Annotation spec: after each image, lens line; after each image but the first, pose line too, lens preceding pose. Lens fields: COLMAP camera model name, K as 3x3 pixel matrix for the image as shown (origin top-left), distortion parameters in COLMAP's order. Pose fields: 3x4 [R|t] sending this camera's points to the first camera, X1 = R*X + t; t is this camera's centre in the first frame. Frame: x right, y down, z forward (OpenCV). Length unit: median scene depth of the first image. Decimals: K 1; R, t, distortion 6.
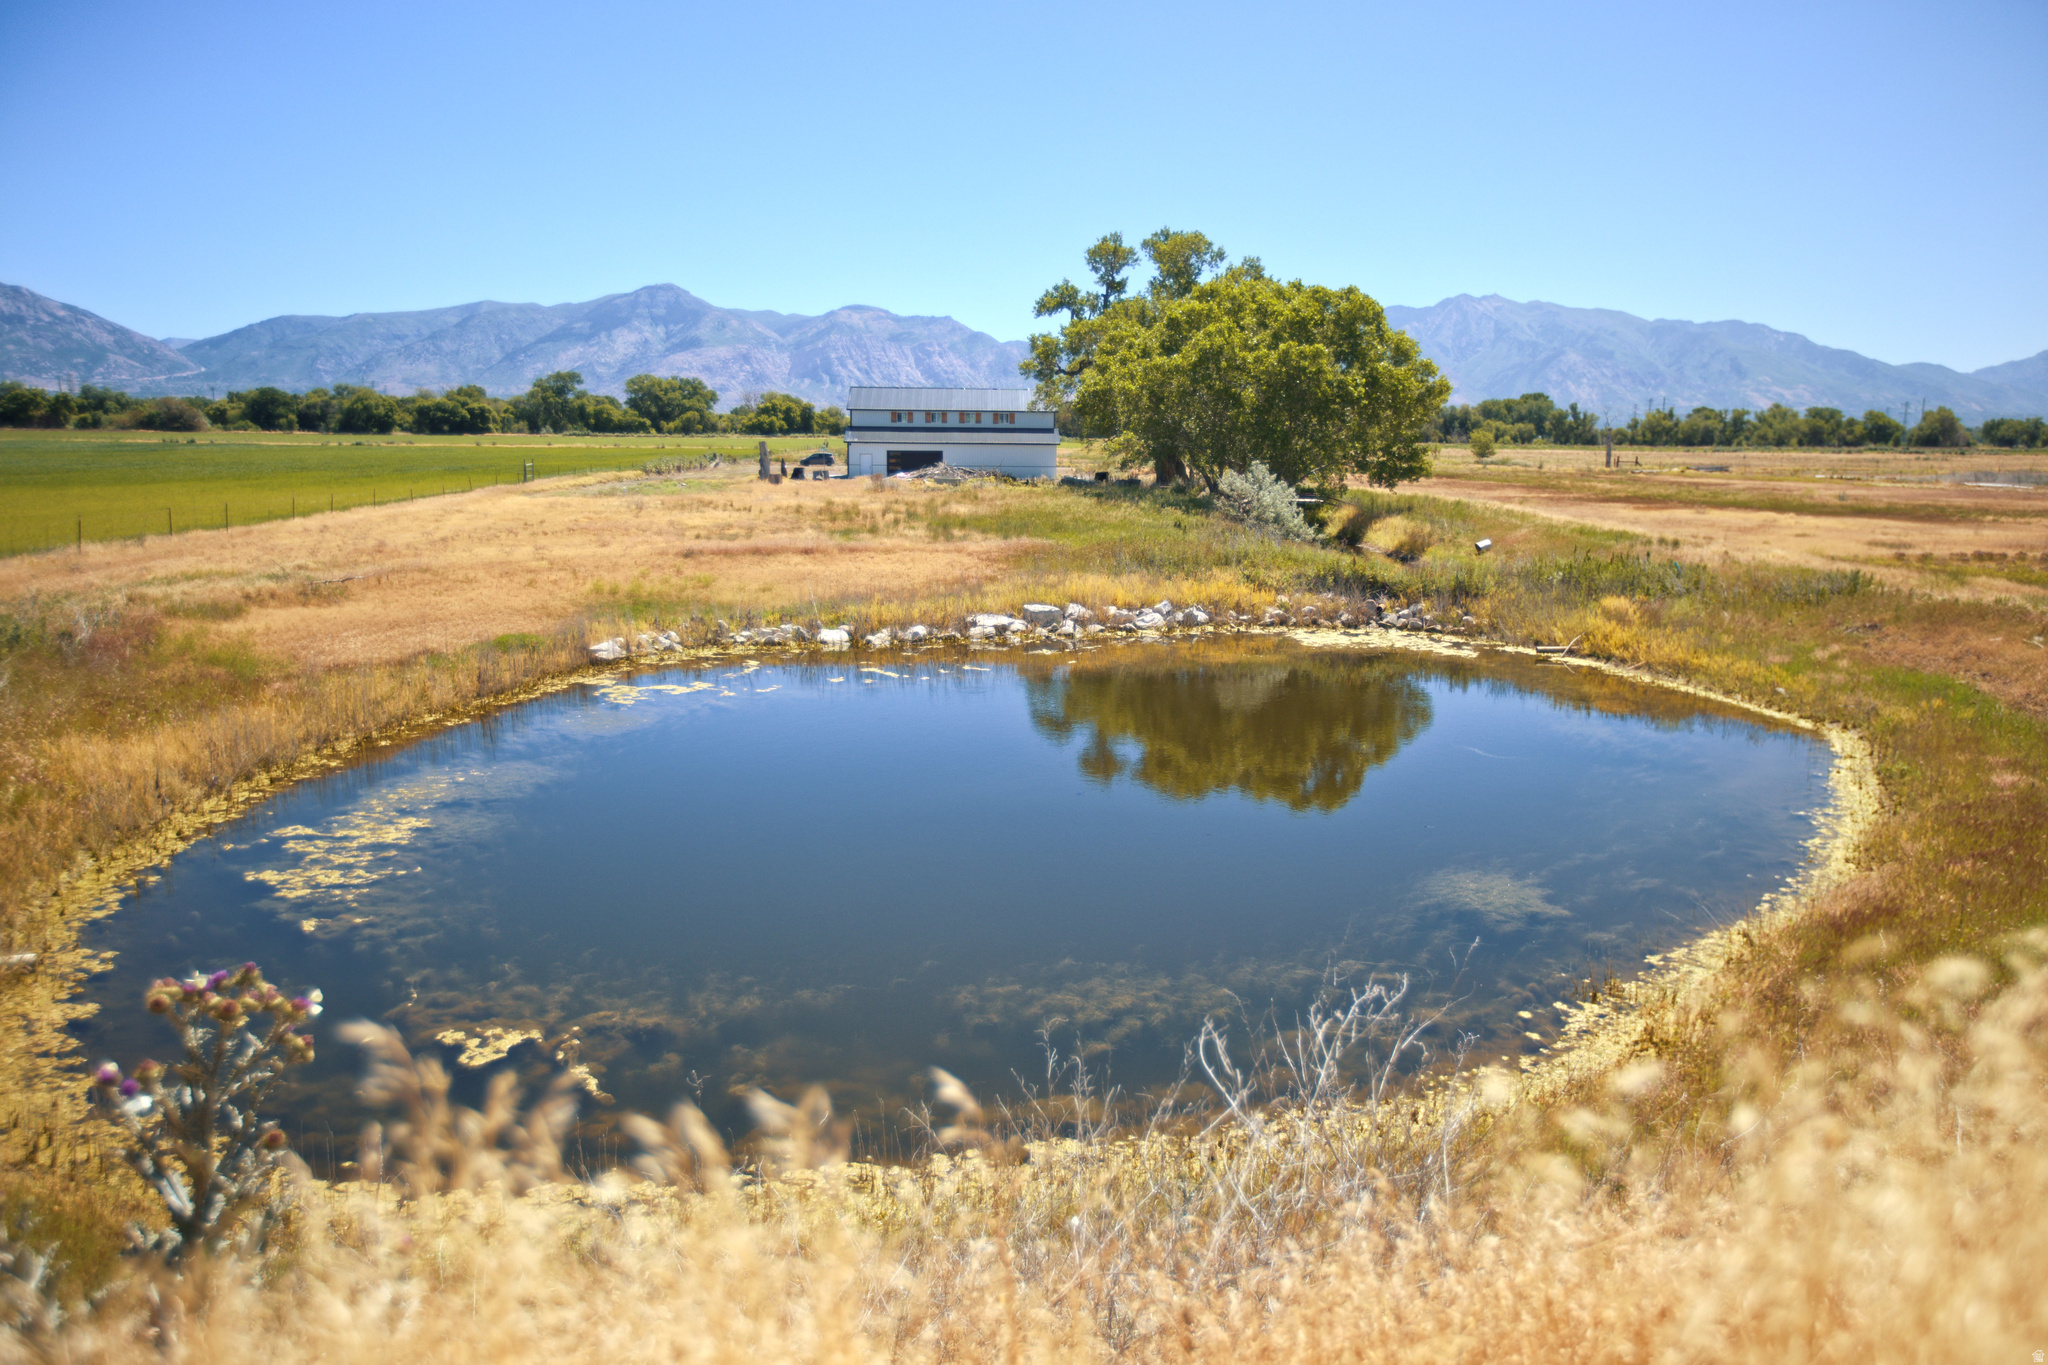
lens RADIAL K [[1436.8, 0, 1024.0], [0, 1436.8, 682.5], [0, 0, 1]] dist [-0.040893, 0.088045]
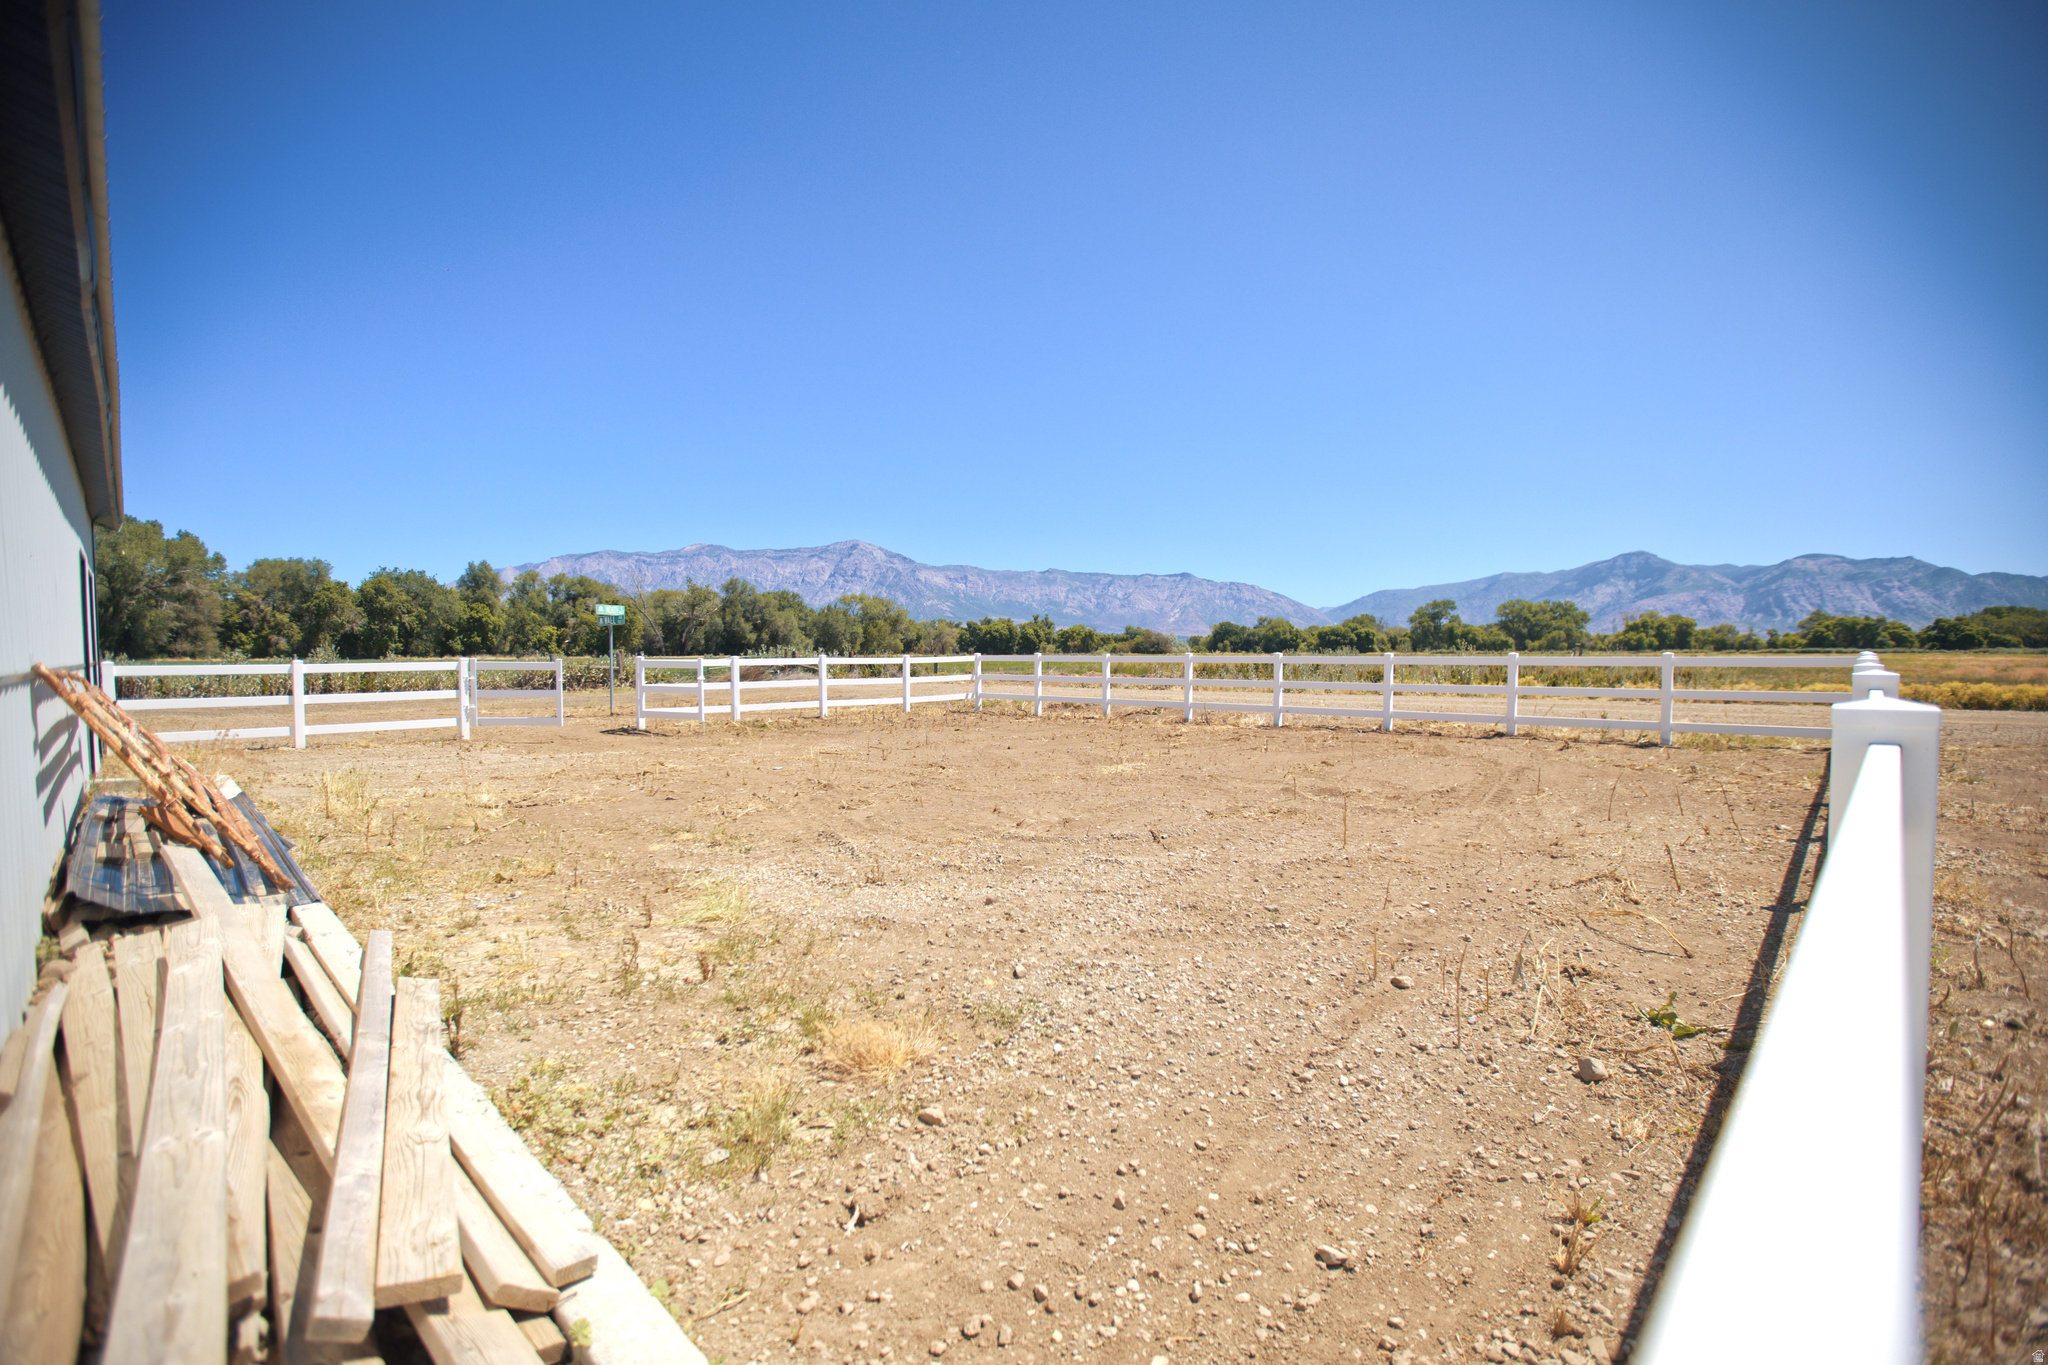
lens RADIAL K [[910.4, 0, 1024.0], [0, 910.4, 682.5], [0, 0, 1]] dist [-0.047813, 0.013925]
pose [[0.667260, 0.010198, -0.744755, 0.004244], [-0.118105, 0.988704, -0.092277, -0.043687], [0.735402, 0.149532, 0.660927, 0.282957]]
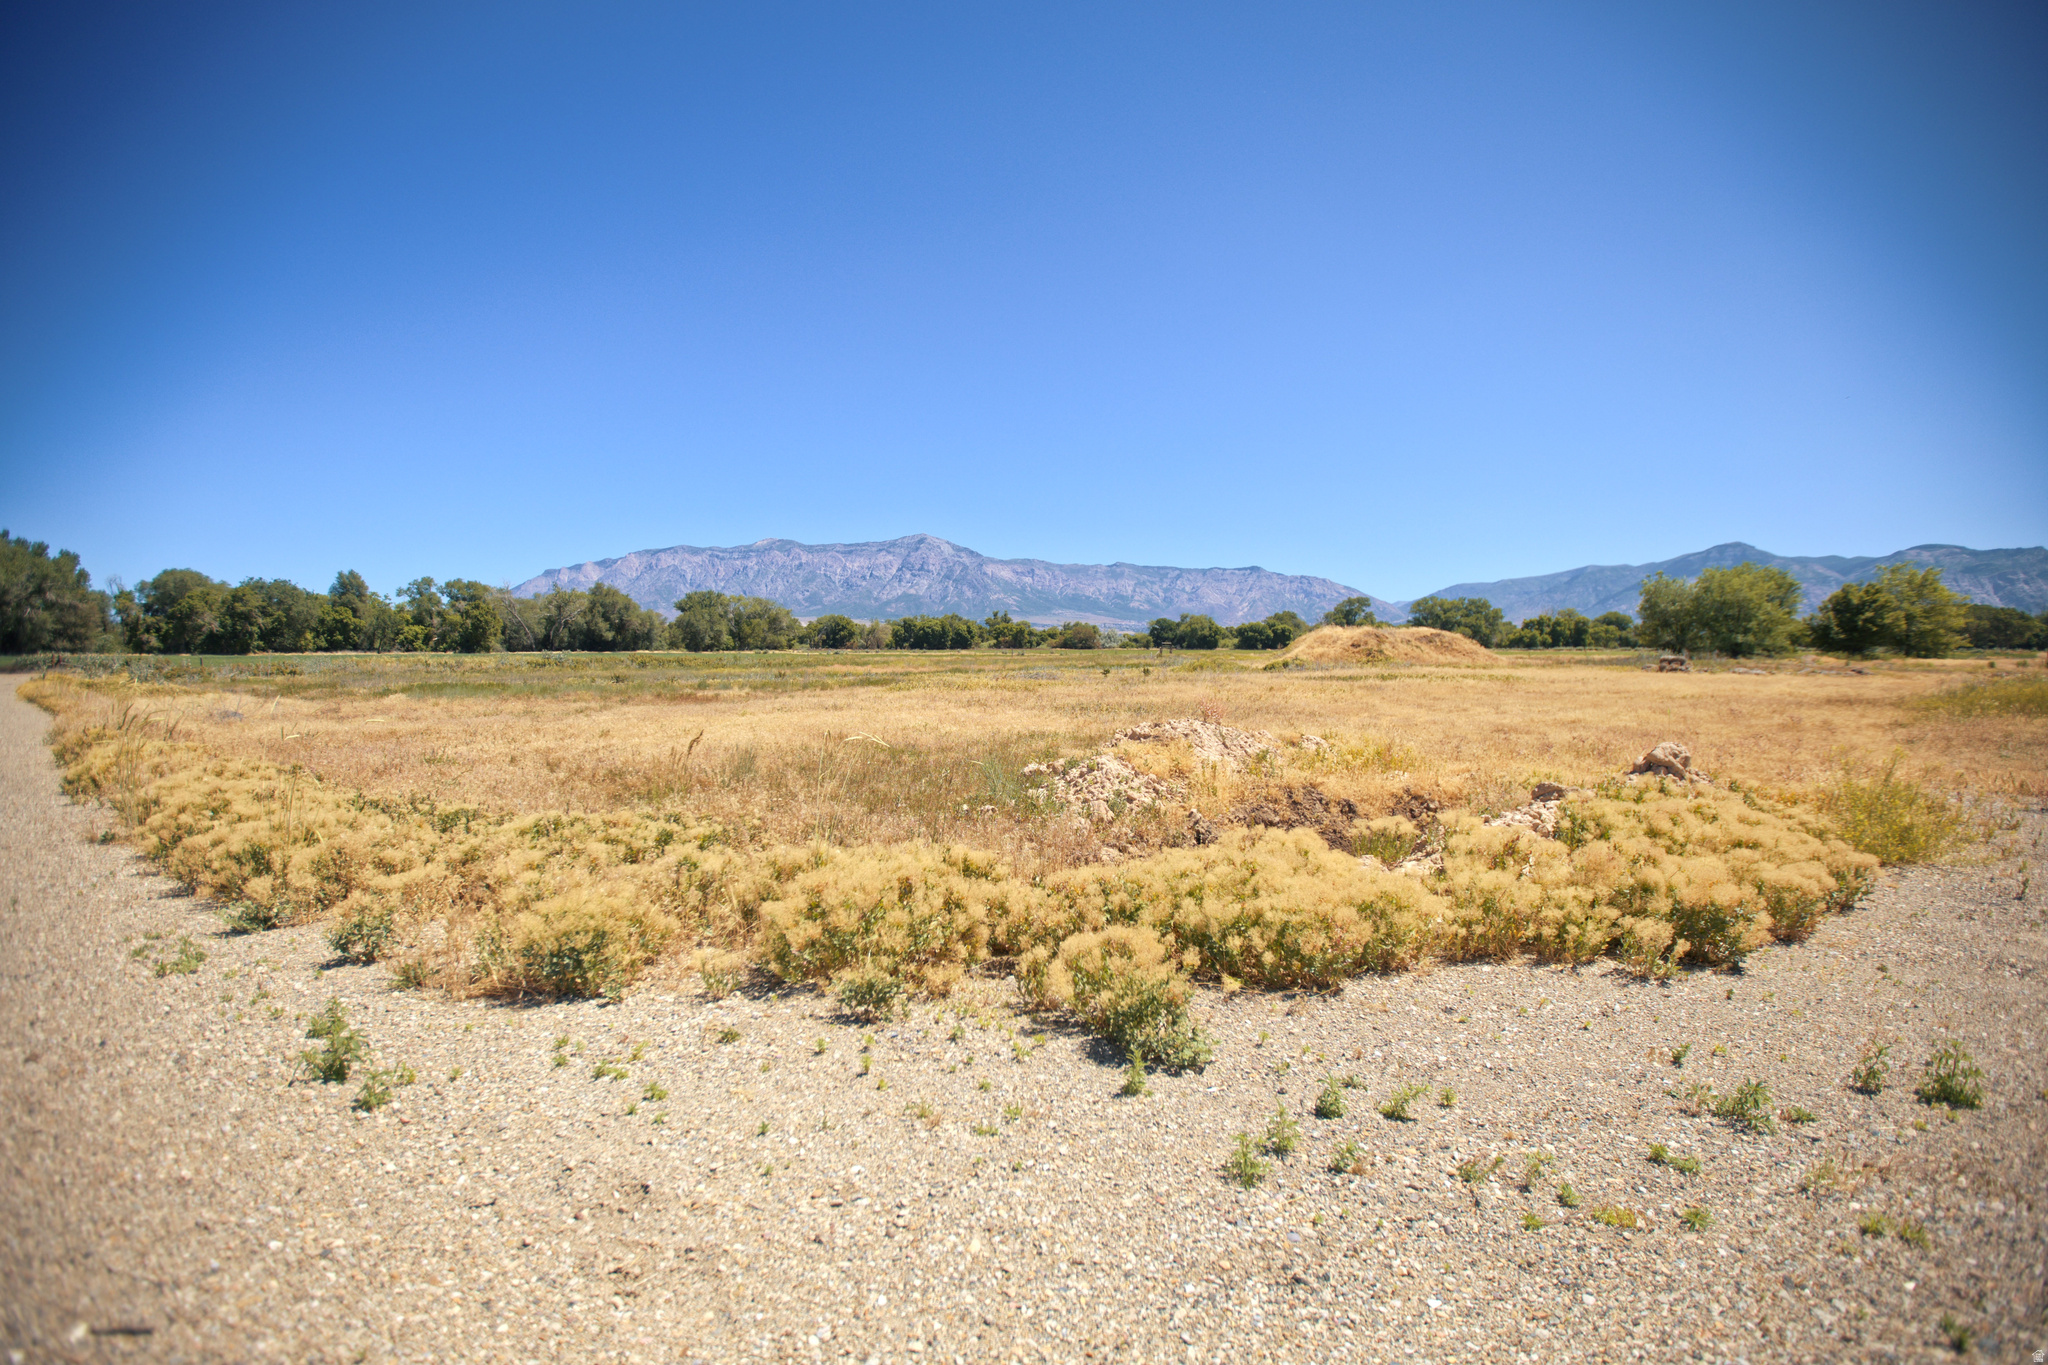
lens RADIAL K [[910.4, 0, 1024.0], [0, 910.4, 682.5], [0, 0, 1]] dist [-0.047813, 0.013925]
pose [[0.612683, 0.019048, -0.790099, 0.116520], [-0.129831, 0.988554, -0.076846, -0.056236], [0.779592, 0.149662, 0.608143, 0.353460]]
